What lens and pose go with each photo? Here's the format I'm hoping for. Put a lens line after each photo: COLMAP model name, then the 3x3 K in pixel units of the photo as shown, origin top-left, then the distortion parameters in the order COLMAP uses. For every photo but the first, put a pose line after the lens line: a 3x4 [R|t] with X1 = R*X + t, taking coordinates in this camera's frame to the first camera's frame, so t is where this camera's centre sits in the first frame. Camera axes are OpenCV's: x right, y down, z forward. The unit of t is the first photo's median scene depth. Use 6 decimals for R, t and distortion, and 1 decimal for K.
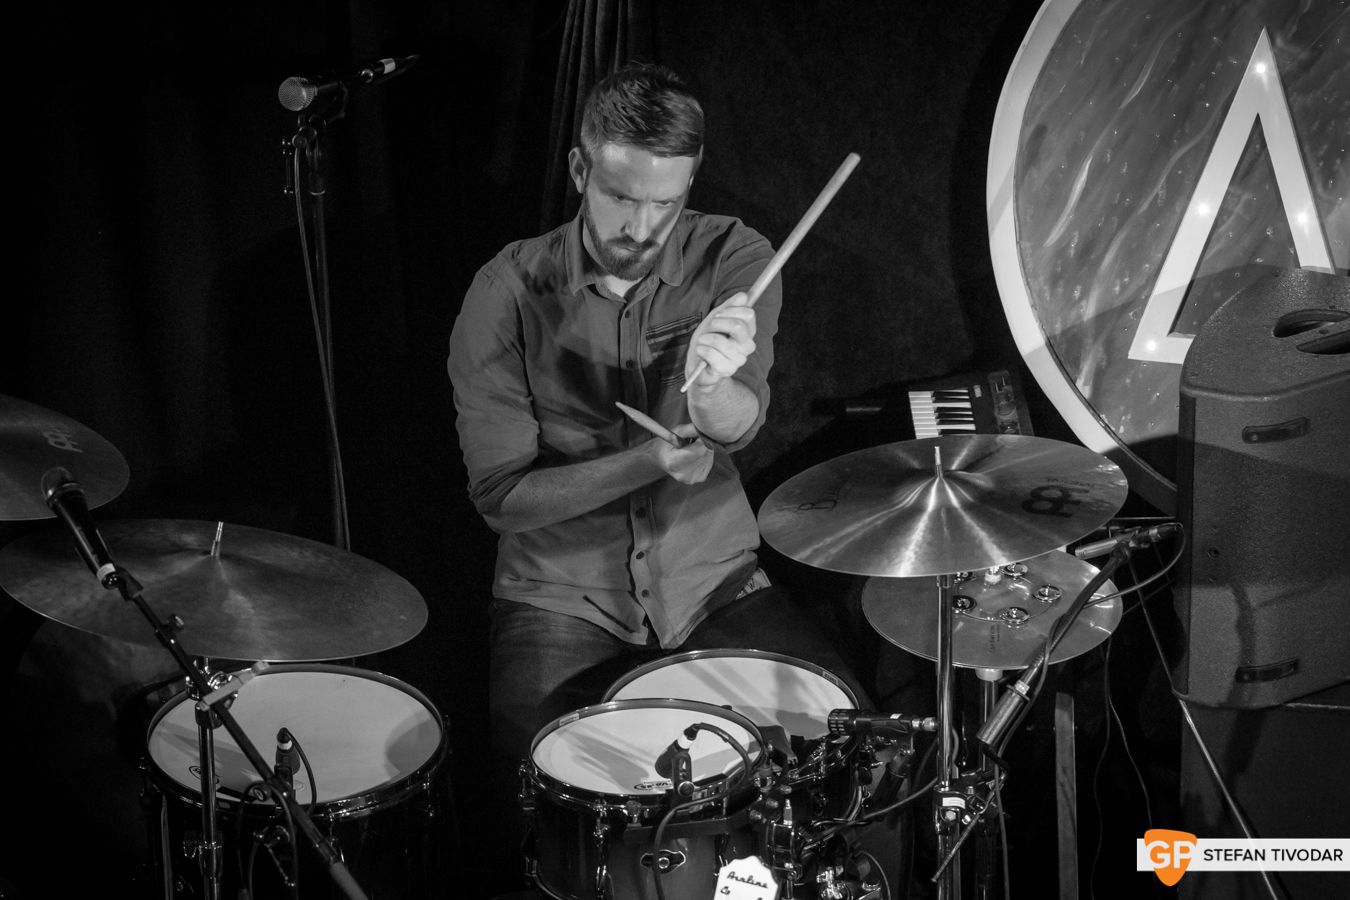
lens RADIAL K [[5438.6, 0, 675.3], [0, 5438.6, 450.0], [0, 0, 1]] dist [-0.245331, 0.000000]
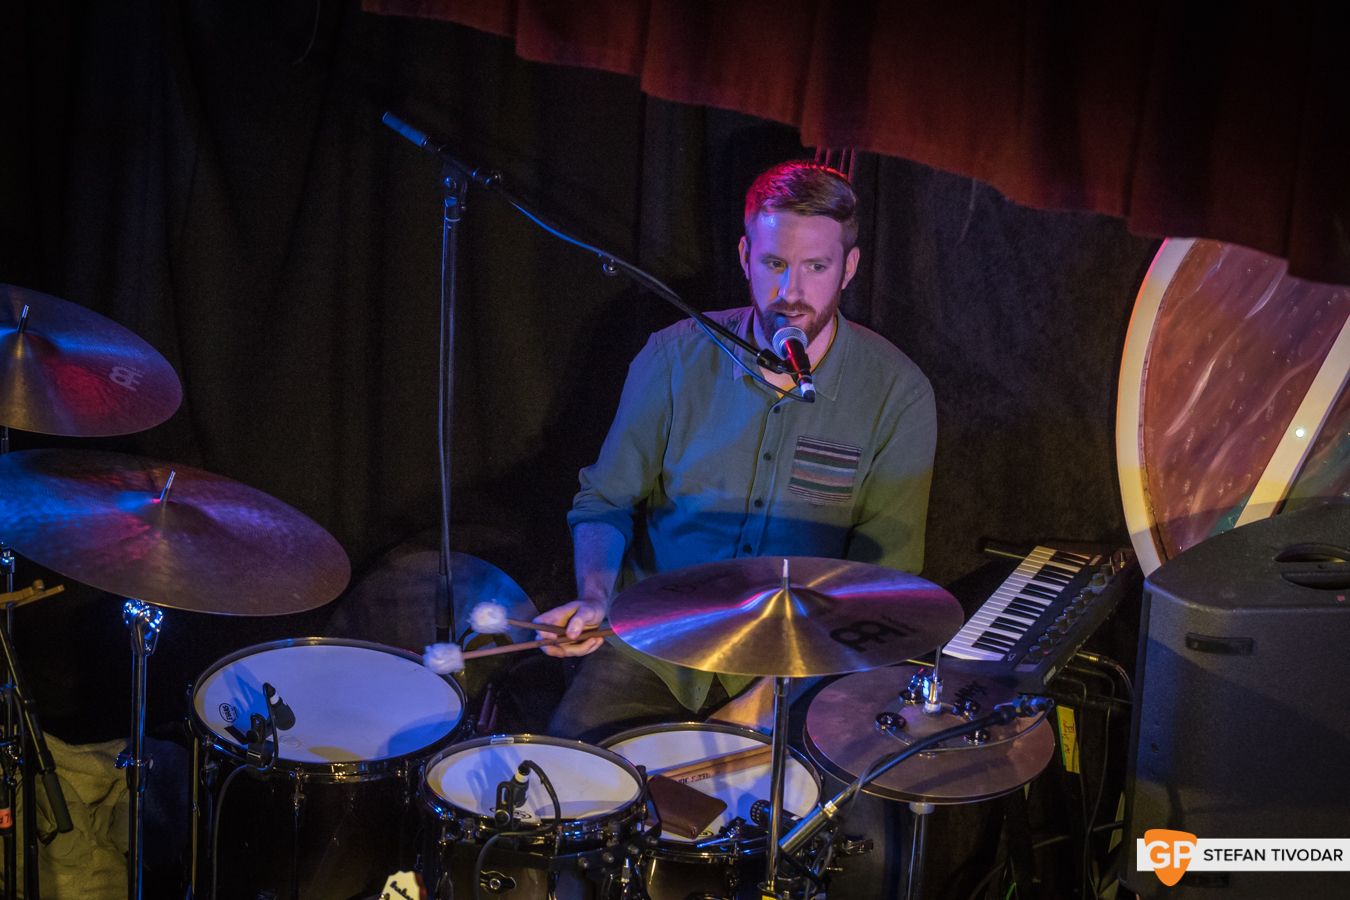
lens RADIAL K [[5025.9, 0, 674.7], [0, 5025.9, 449.9], [0, 0, 1]] dist [-0.275083, 0.000000]
pose [[0.903824, 0.227931, -0.362146, 0.331656], [-0.238686, 0.970974, 0.015423, -0.027463], [0.355150, 0.072499, 0.931994, 0.079863]]
